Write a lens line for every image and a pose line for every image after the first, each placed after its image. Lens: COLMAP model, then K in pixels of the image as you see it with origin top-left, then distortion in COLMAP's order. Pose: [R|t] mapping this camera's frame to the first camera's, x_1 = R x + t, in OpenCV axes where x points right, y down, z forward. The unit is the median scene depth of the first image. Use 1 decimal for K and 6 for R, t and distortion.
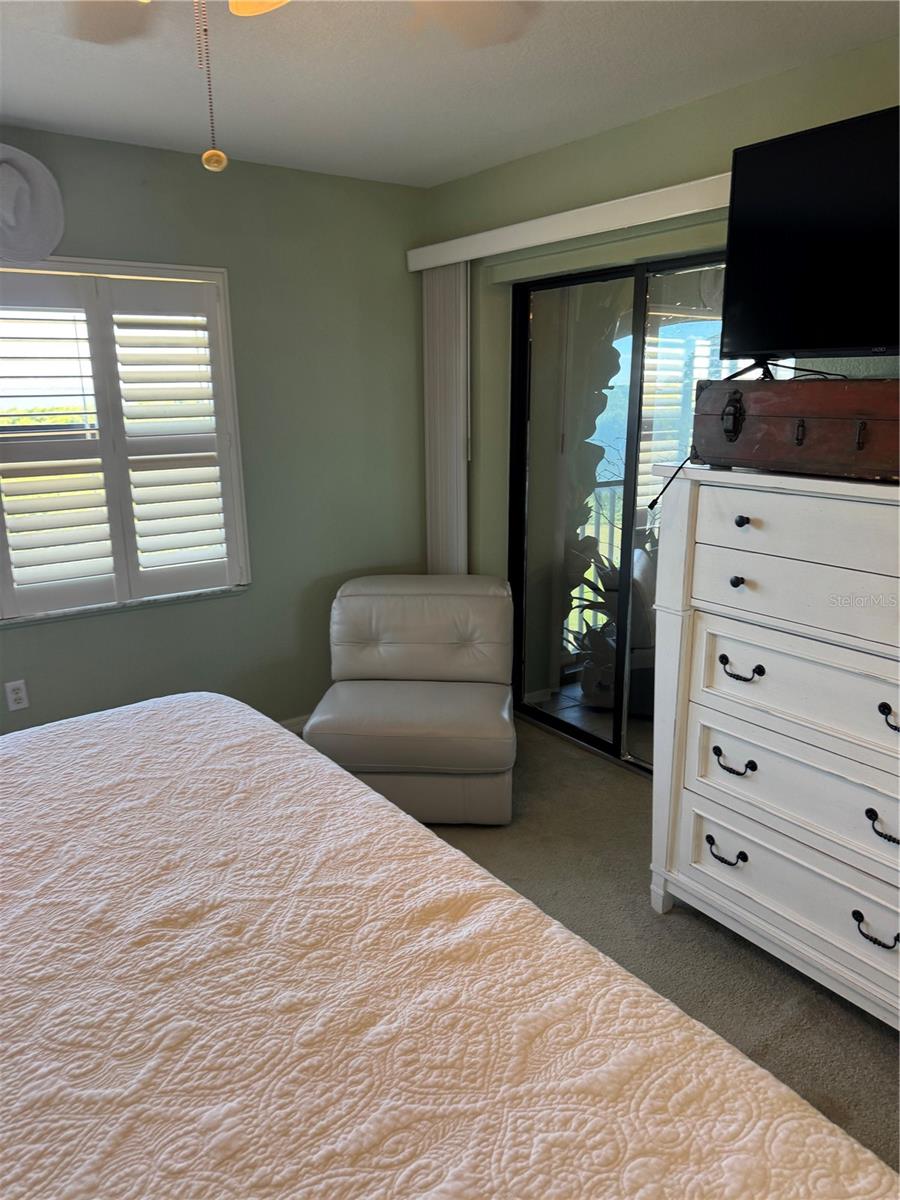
lens RADIAL K [[840.4, 0, 450.1], [0, 840.4, 609.5], [0, 0, 1]] dist [0.102199, -0.151364]
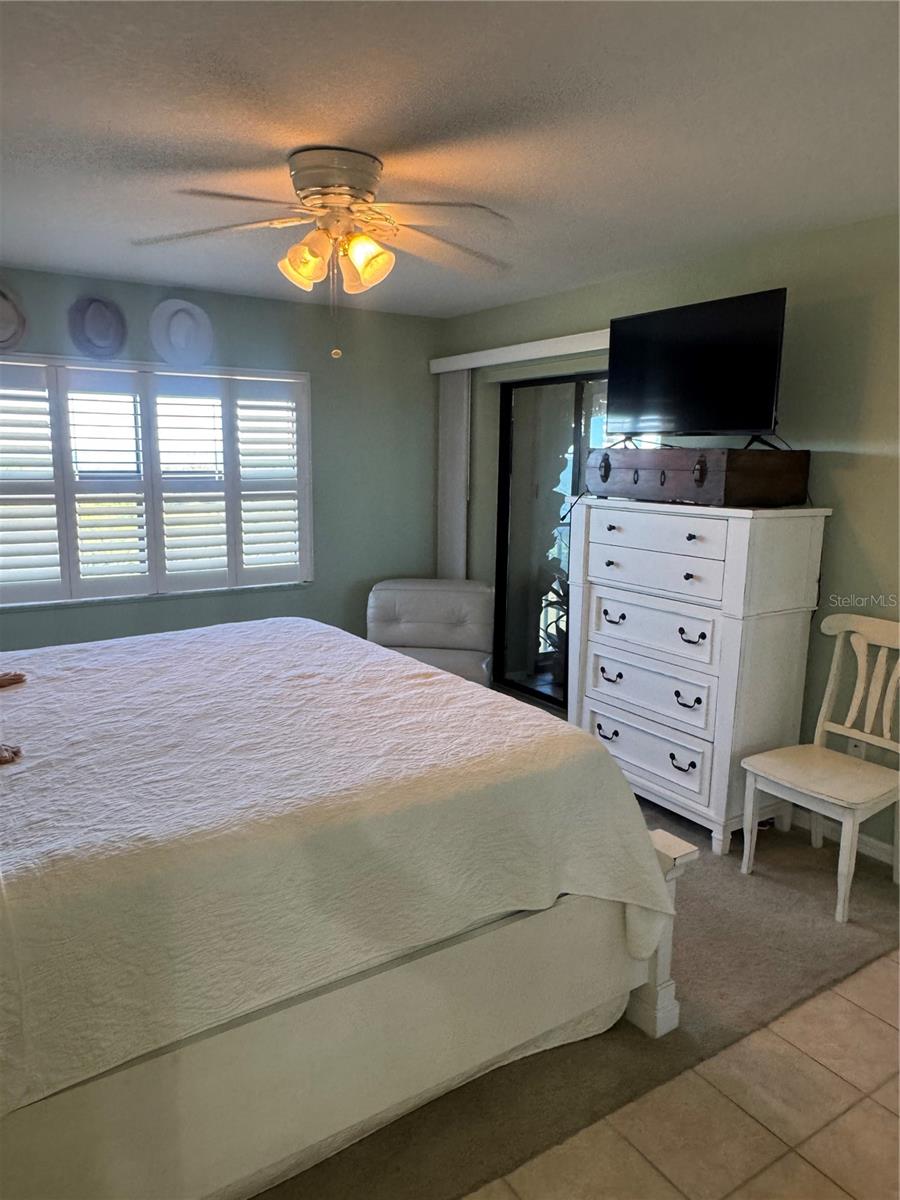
lens RADIAL K [[826.1, 0, 444.9], [0, 826.1, 598.8], [0, 0, 1]] dist [0.001423, 0.001026]
pose [[0.998864, 0.026092, -0.039866, 0.087954], [-0.029425, 0.995909, -0.085437, 0.220718], [0.037474, 0.086513, 0.995546, -0.768417]]
